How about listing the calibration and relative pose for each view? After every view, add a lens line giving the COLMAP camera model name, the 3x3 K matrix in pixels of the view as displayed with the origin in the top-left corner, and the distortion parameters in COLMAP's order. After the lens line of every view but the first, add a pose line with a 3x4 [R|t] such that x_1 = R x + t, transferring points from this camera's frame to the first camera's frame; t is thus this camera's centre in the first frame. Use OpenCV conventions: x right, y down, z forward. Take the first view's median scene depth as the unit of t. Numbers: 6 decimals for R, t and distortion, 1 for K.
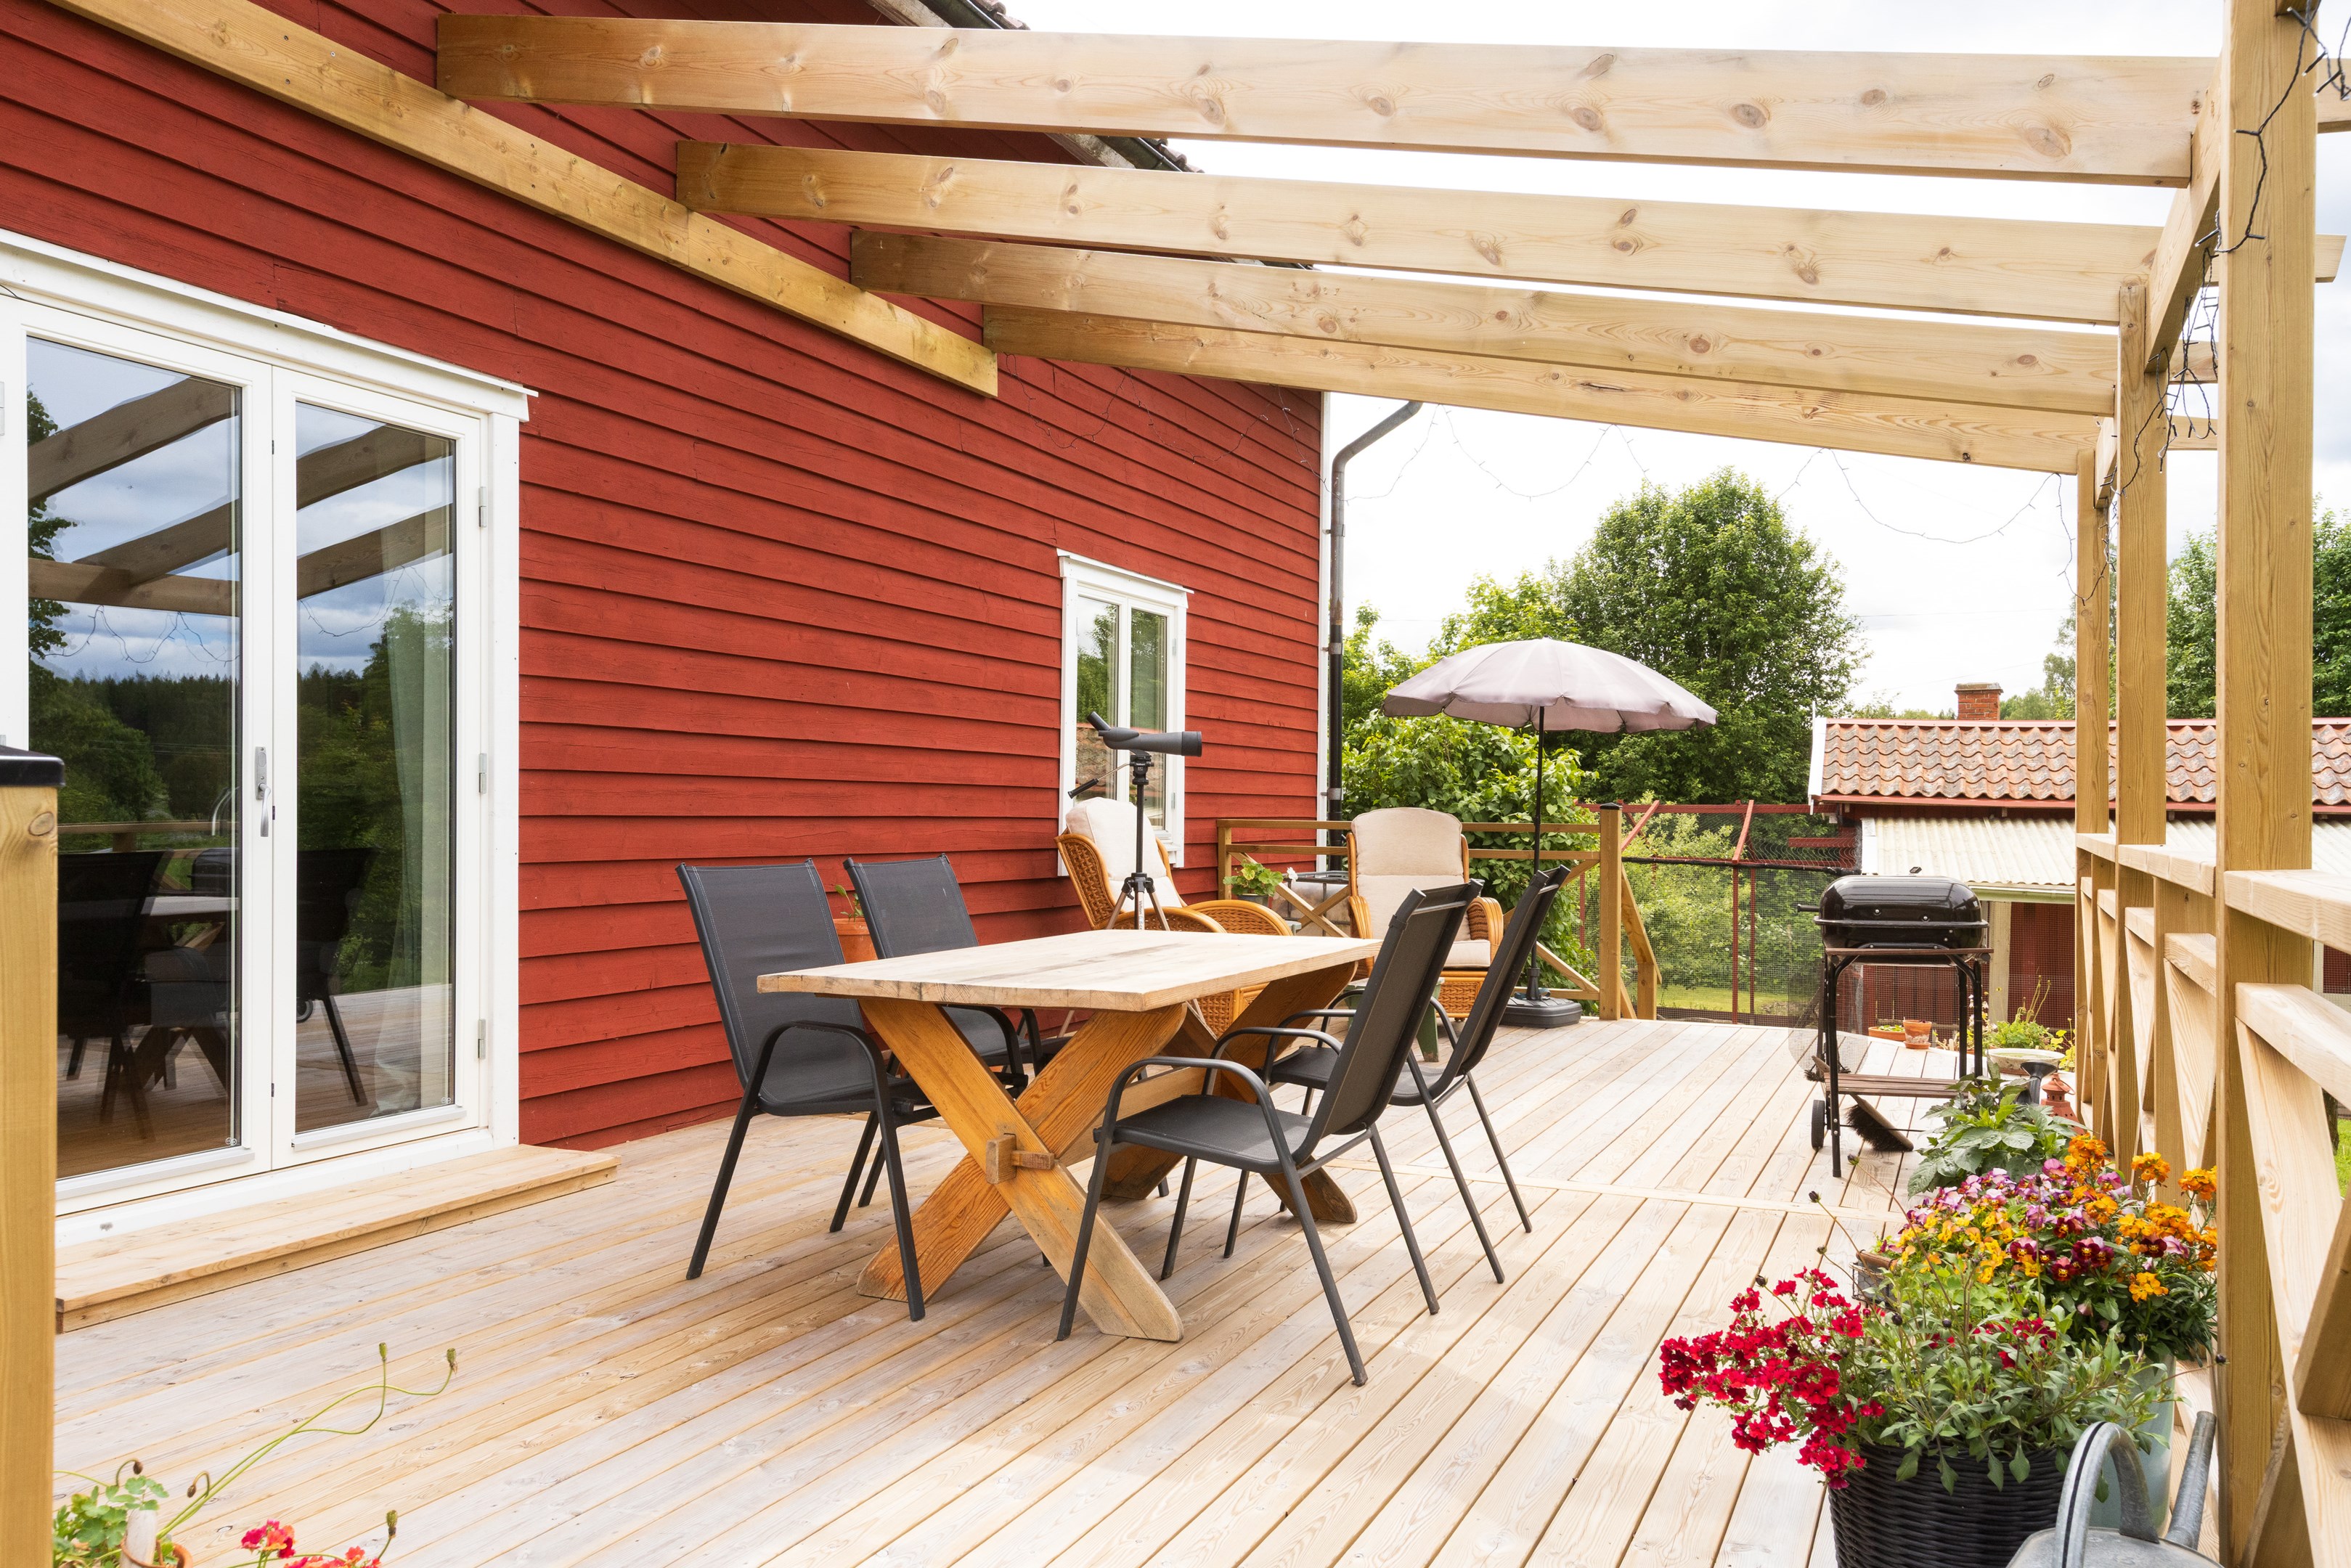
lens RADIAL K [[1746.9, 0, 1187.9], [0, 1746.9, 794.0], [0, 0, 1]] dist [0.049515, 0.000607]
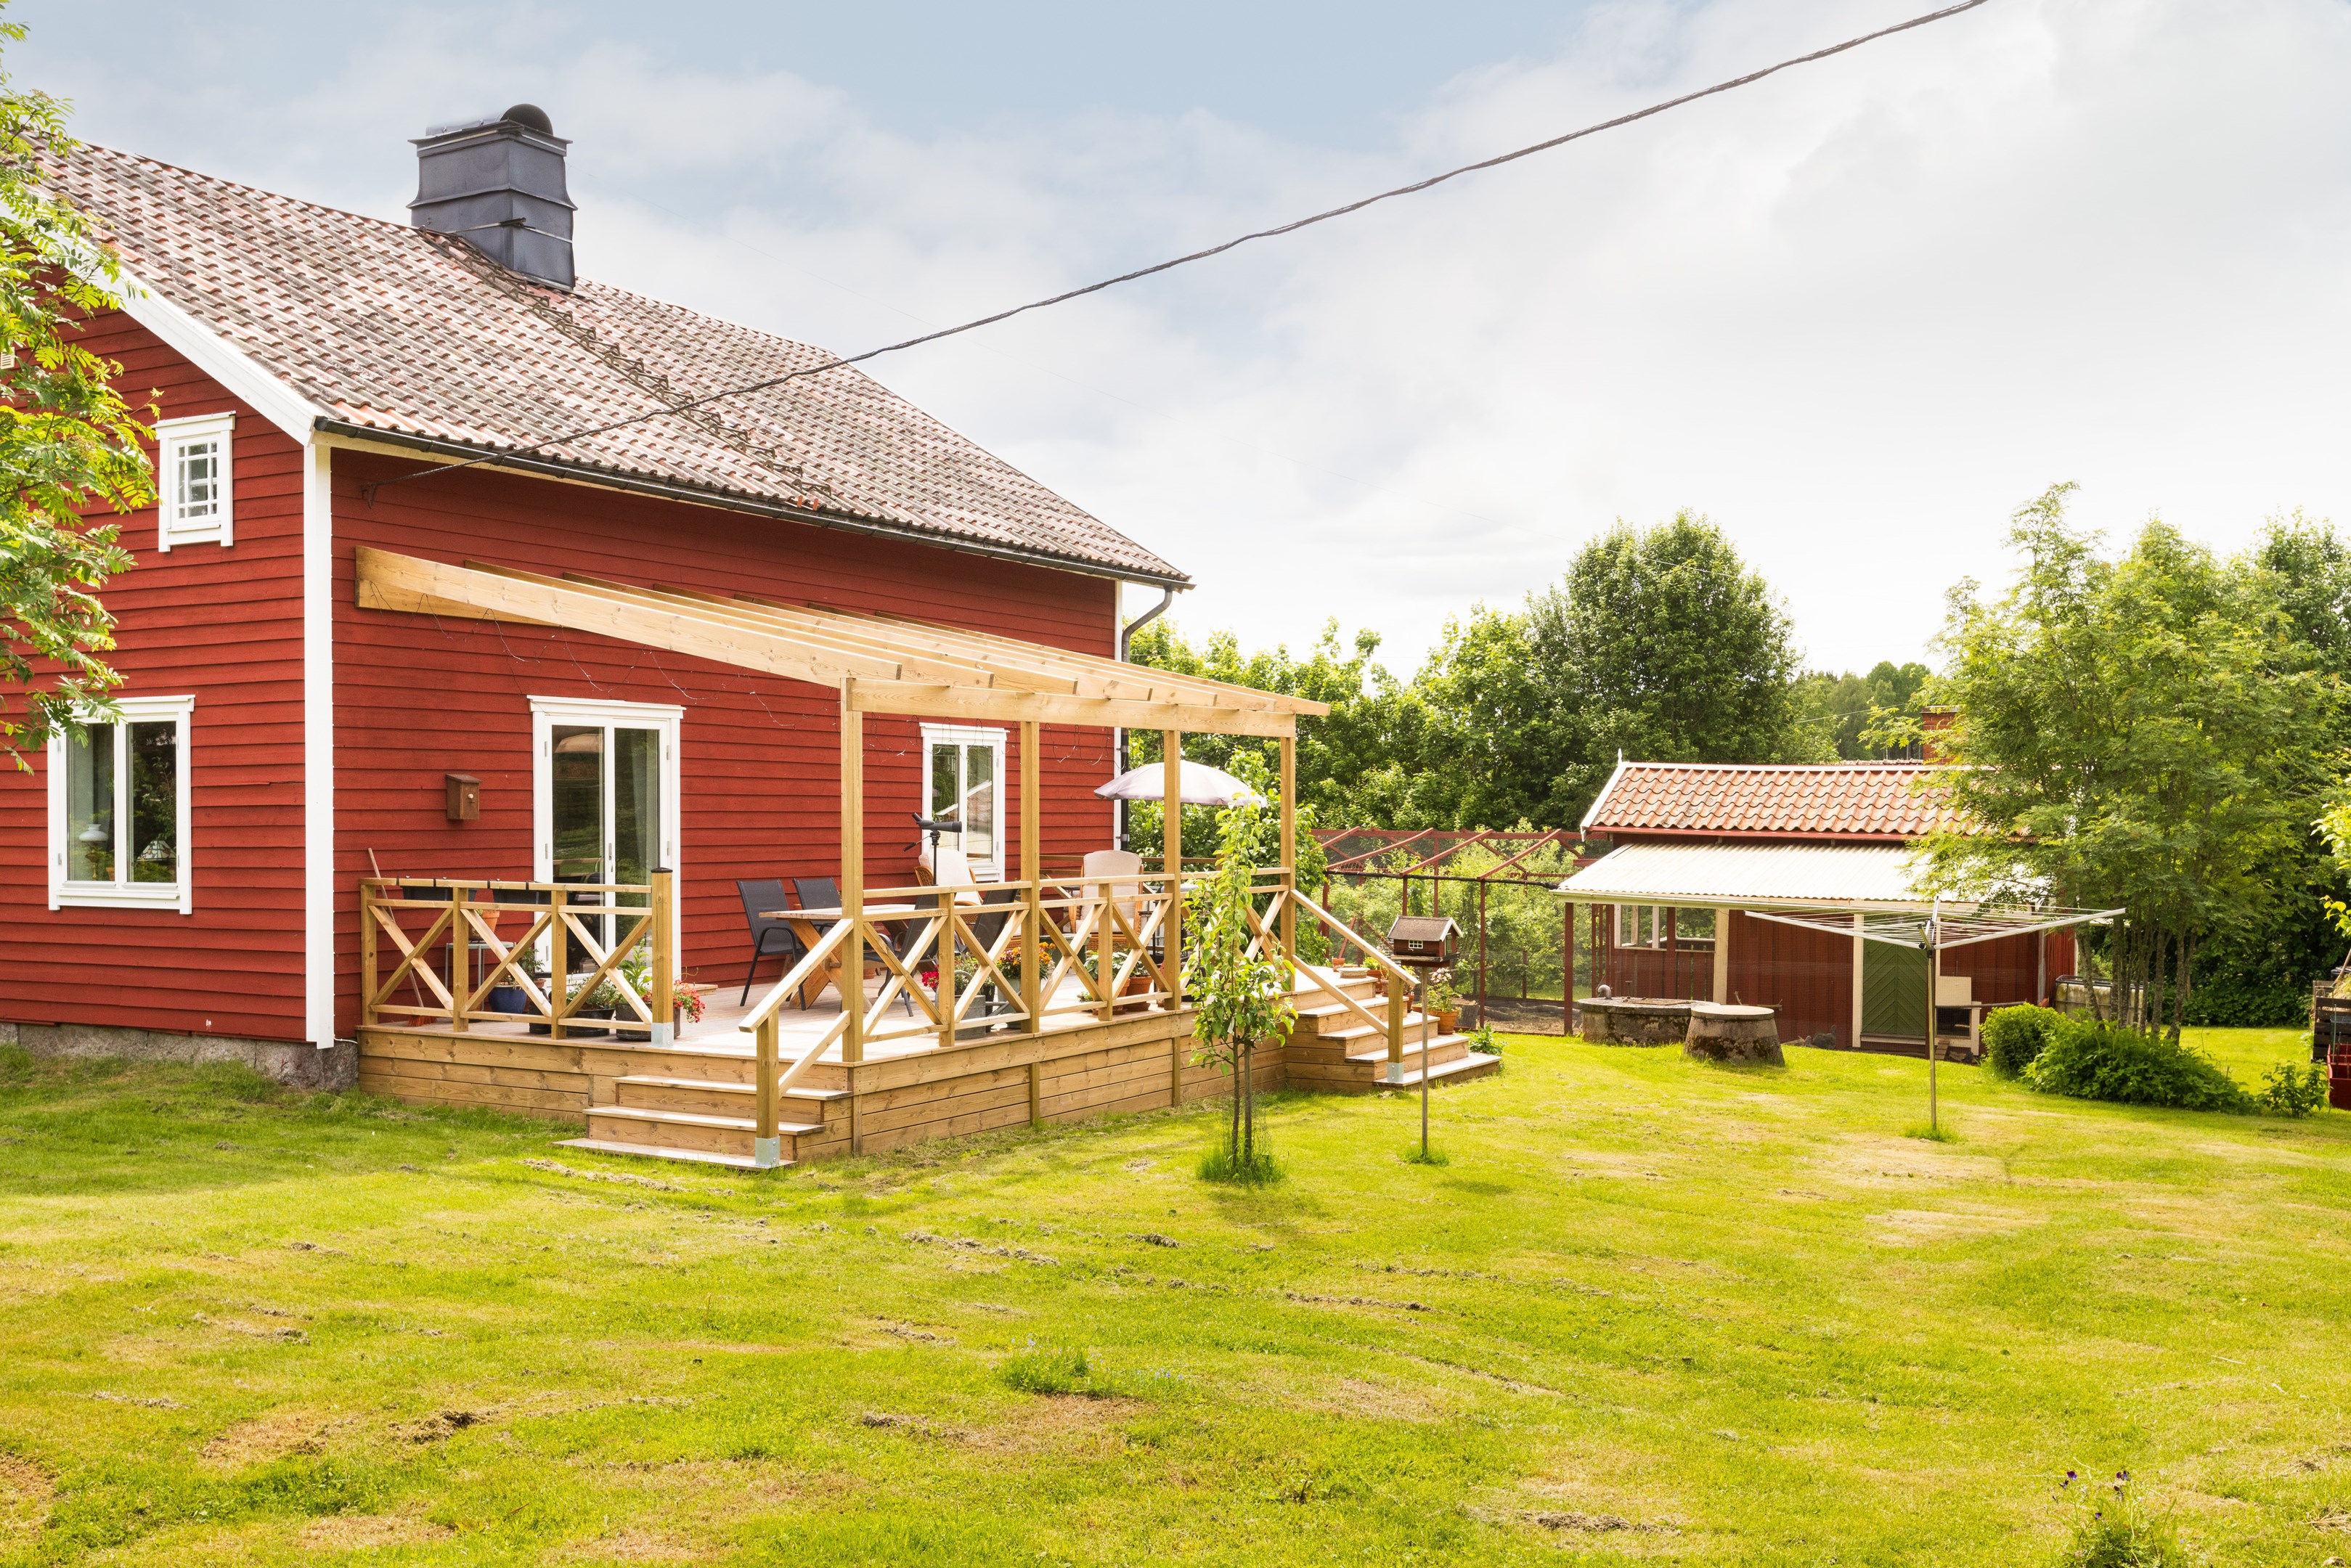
lens RADIAL K [[2202.5, 0, 1165.7], [0, 2202.5, 783.7], [0, 0, 1]] dist [0.016917, 0.000000]
pose [[0.996187, -0.004041, -0.087154, 0.523666], [0.003796, 0.999988, -0.002978, -0.076478], [0.087165, 0.002636, 0.996190, -1.832352]]
